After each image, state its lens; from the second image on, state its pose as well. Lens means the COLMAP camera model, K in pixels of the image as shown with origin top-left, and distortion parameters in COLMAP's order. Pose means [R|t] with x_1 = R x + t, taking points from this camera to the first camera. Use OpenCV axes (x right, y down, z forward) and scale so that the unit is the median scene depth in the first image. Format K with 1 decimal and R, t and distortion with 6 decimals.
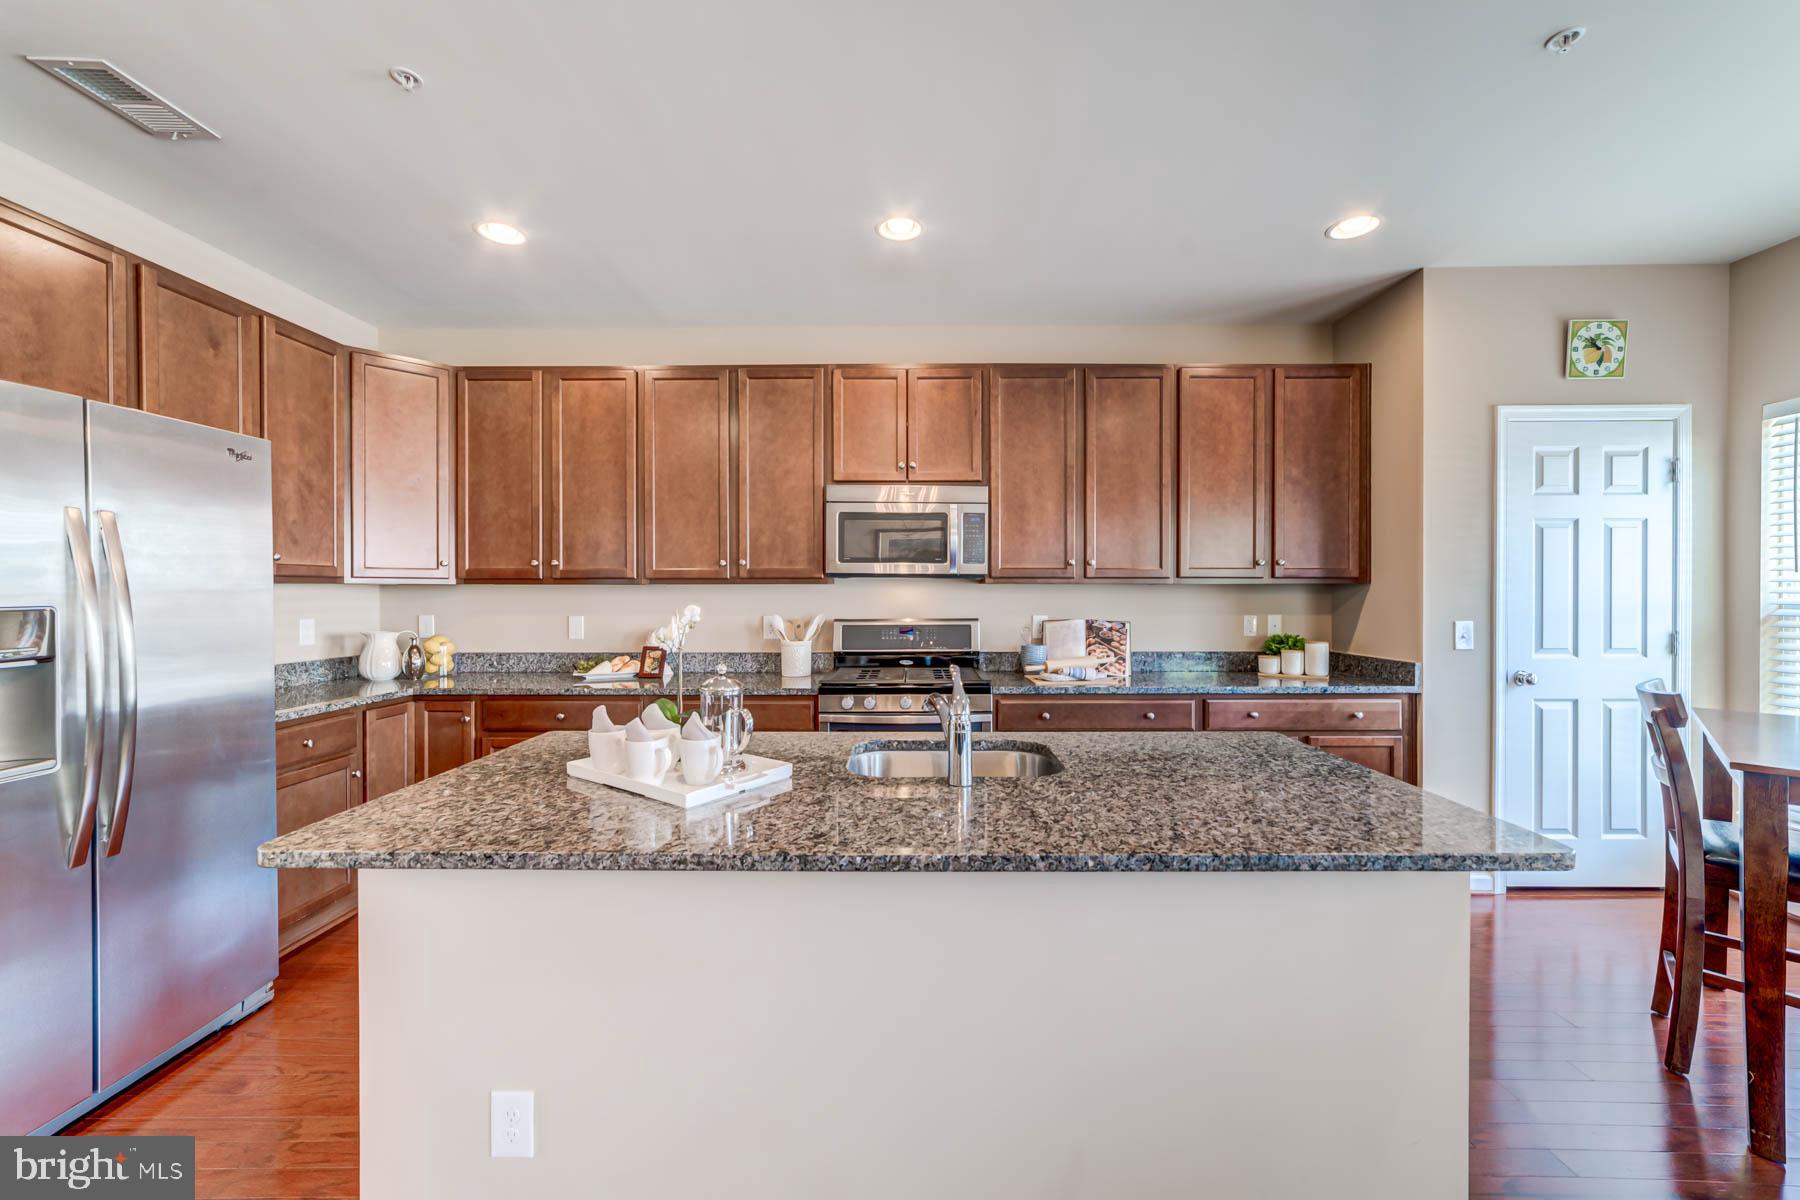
lens RADIAL K [[698.0, 0, 911.9], [0, 698.0, 595.2], [0, 0, 1]] dist [-0.004819, 0.002897]
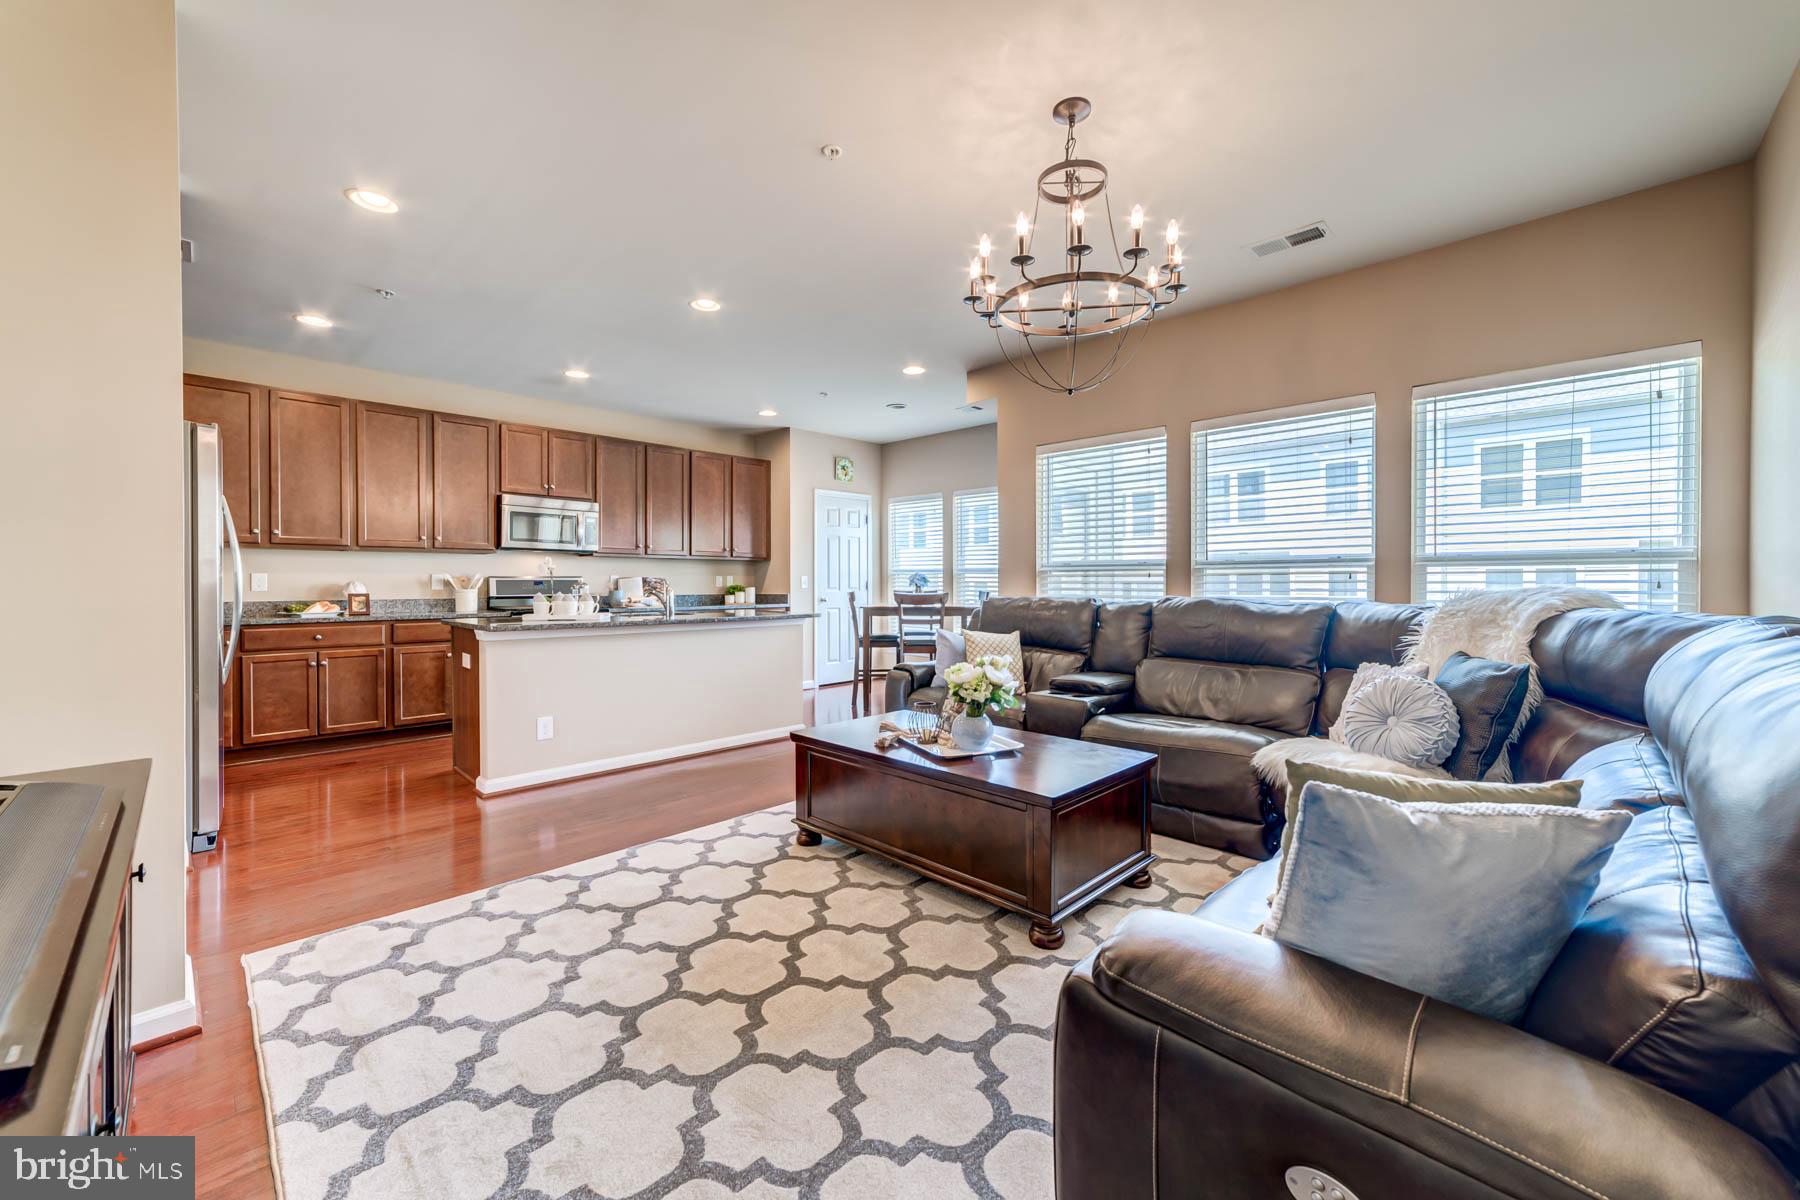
lens RADIAL K [[698.0, 0, 904.9], [0, 698.0, 588.4], [0, 0, 1]] dist [-0.004819, 0.002897]
pose [[0.686014, -0.006663, 0.727558, -0.656284], [0.000591, 0.999963, 0.008600, 0.052027], [-0.727589, -0.005469, 0.685992, -0.823527]]
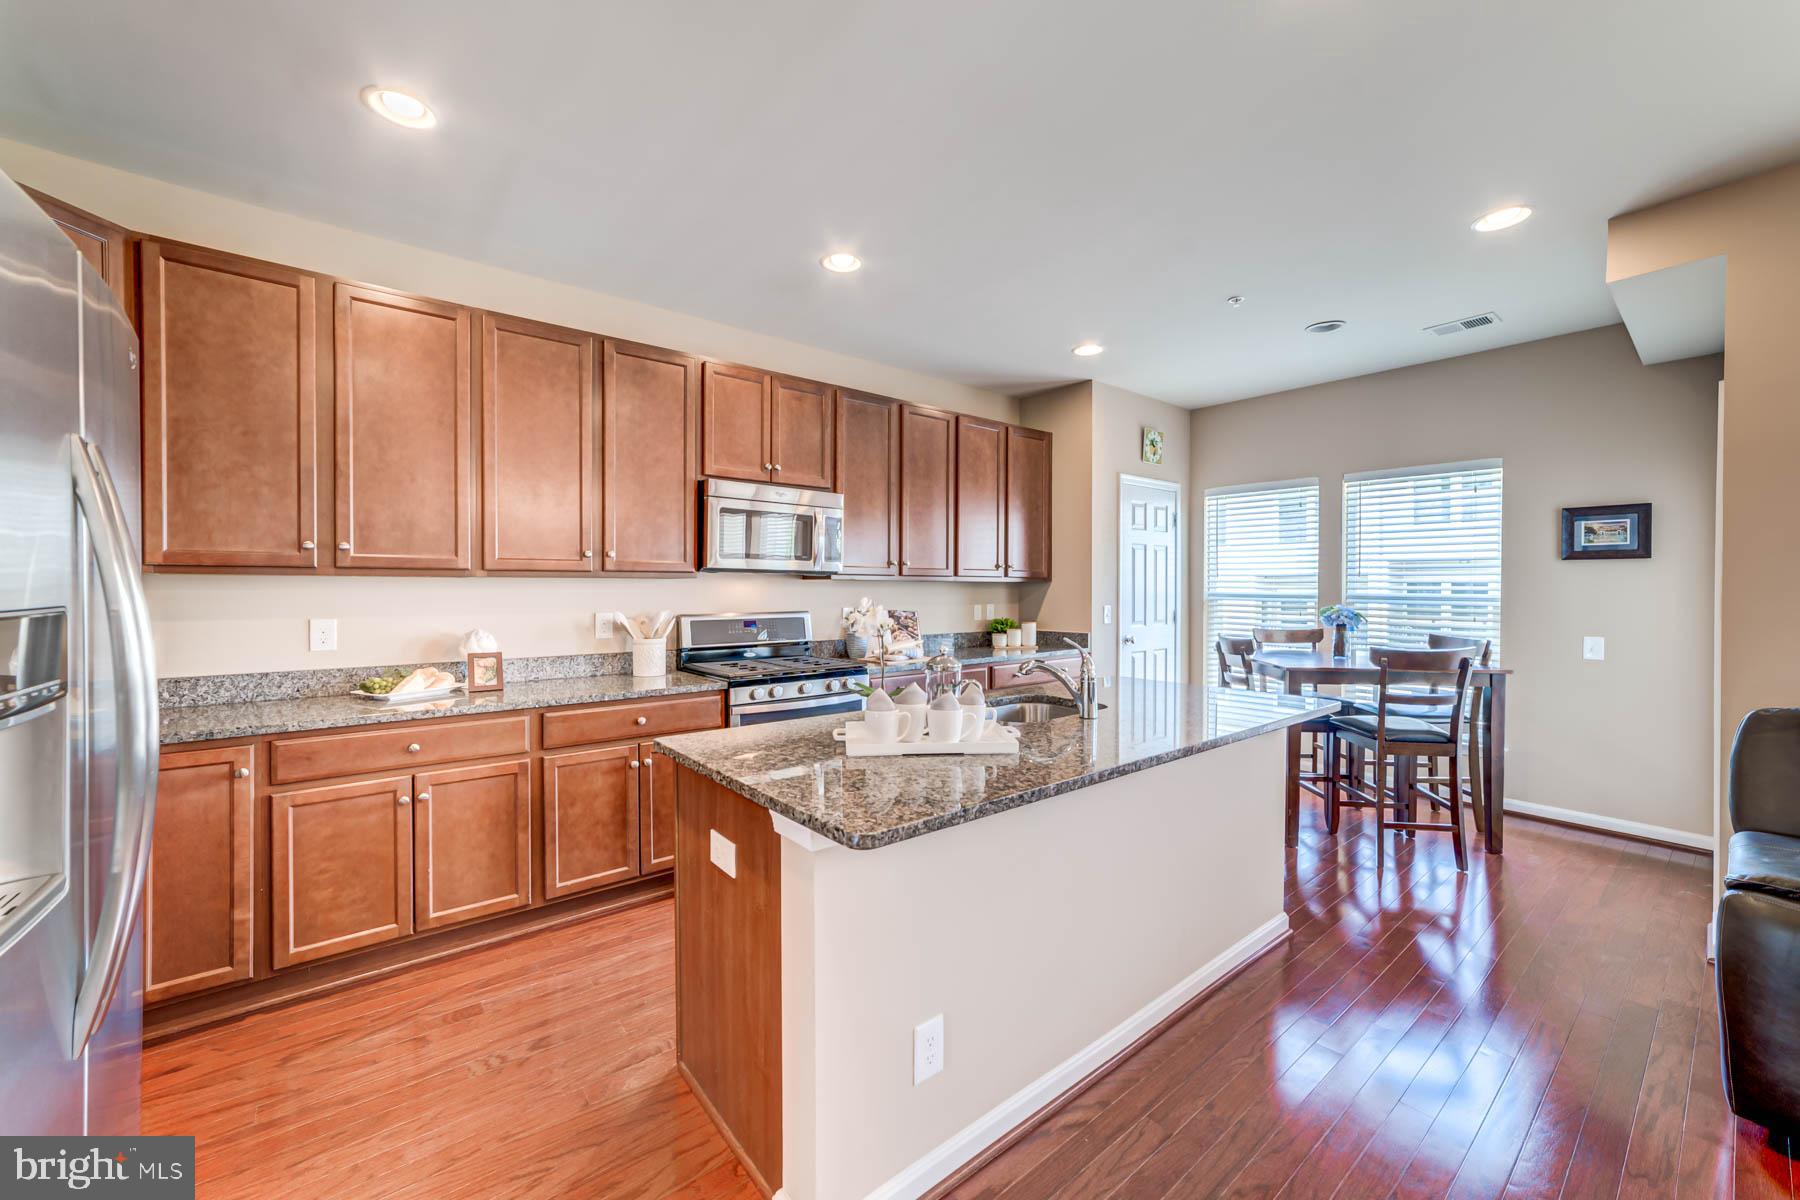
lens RADIAL K [[698.0, 0, 908.8], [0, 698.0, 597.1], [0, 0, 1]] dist [-0.004819, 0.002897]
pose [[0.767572, -0.007515, 0.640919, -0.523220], [-0.000104, 0.999930, 0.011850, -0.002063], [-0.640963, -0.009162, 0.767517, 0.053936]]
